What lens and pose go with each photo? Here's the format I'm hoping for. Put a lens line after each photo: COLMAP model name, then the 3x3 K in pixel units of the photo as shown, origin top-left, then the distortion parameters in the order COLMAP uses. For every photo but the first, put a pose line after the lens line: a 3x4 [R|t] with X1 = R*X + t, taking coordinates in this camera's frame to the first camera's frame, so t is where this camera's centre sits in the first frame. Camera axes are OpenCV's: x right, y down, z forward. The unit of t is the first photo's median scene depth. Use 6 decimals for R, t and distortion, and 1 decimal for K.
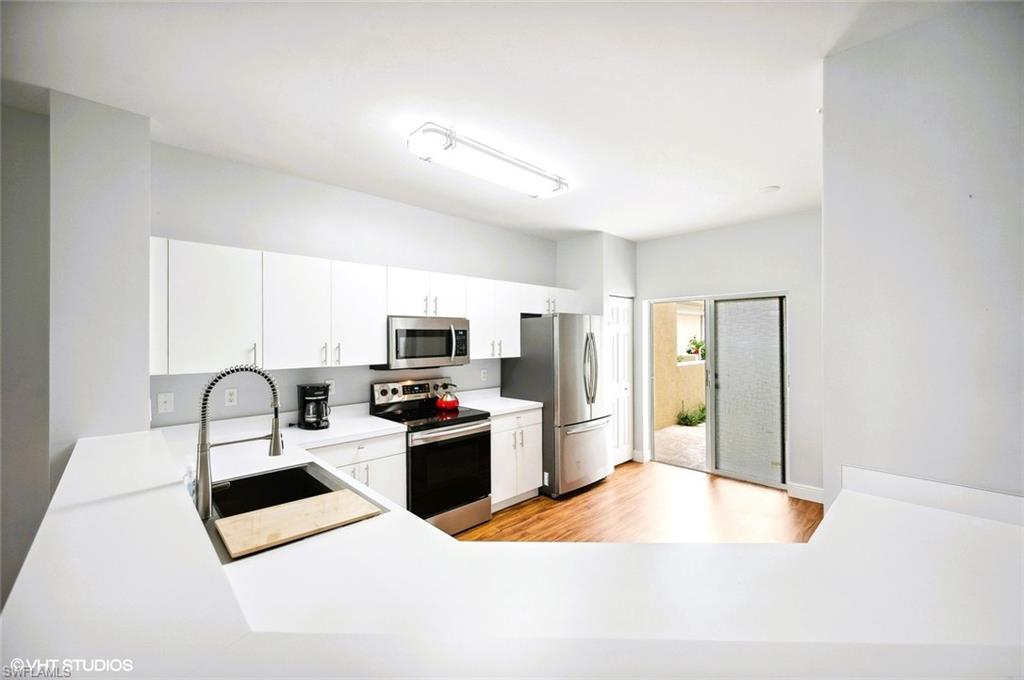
lens RADIAL K [[406.4, 0, 508.2], [0, 406.4, 336.9], [0, 0, 1]] dist [0.000102, 0.000039]
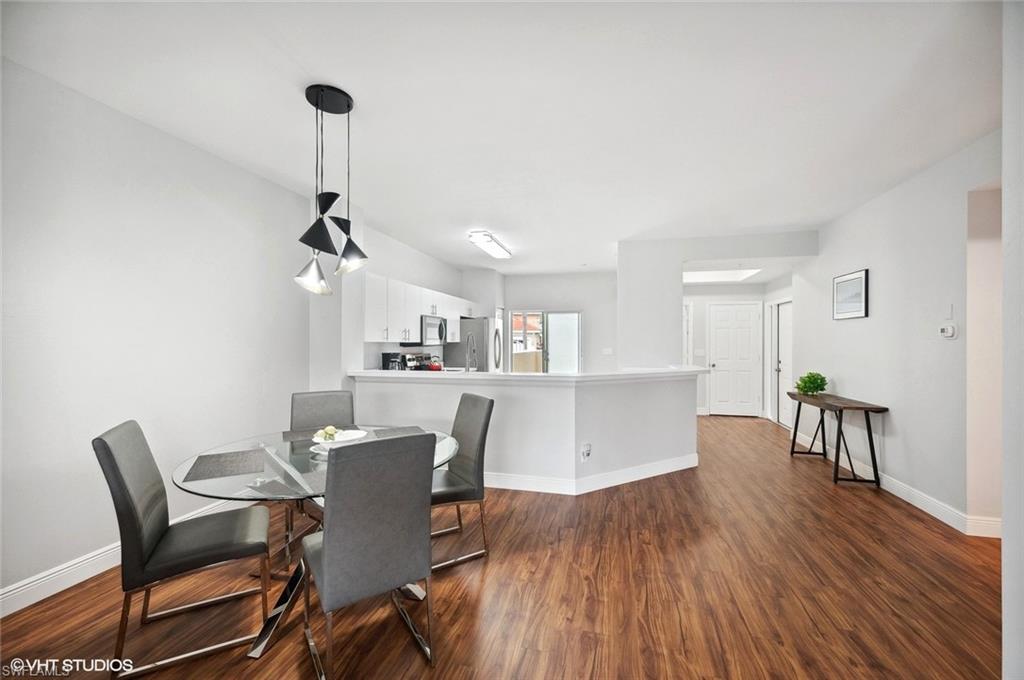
lens RADIAL K [[406.4, 0, 508.2], [0, 406.4, 336.9], [0, 0, 1]] dist [0.000102, 0.000039]
pose [[0.853604, 0.013803, 0.520739, -0.759424], [-0.009305, 0.999893, -0.011250, 0.050355], [-0.520839, 0.004757, 0.853642, -0.598299]]
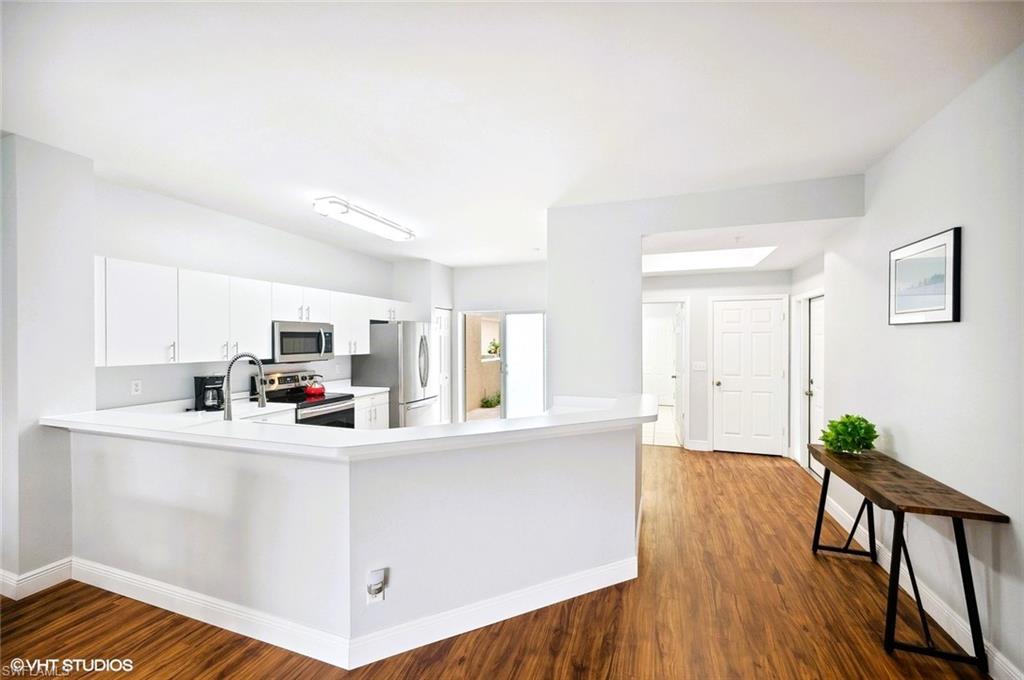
lens RADIAL K [[411.4, 0, 504.7], [0, 411.4, 339.4], [0, 0, 1]] dist [0.000060, -0.000018]
pose [[0.898565, 0.004961, 0.438812, -0.177483], [-0.004826, 0.999987, -0.001424, 0.003758], [-0.438813, -0.000838, 0.898578, -0.404079]]
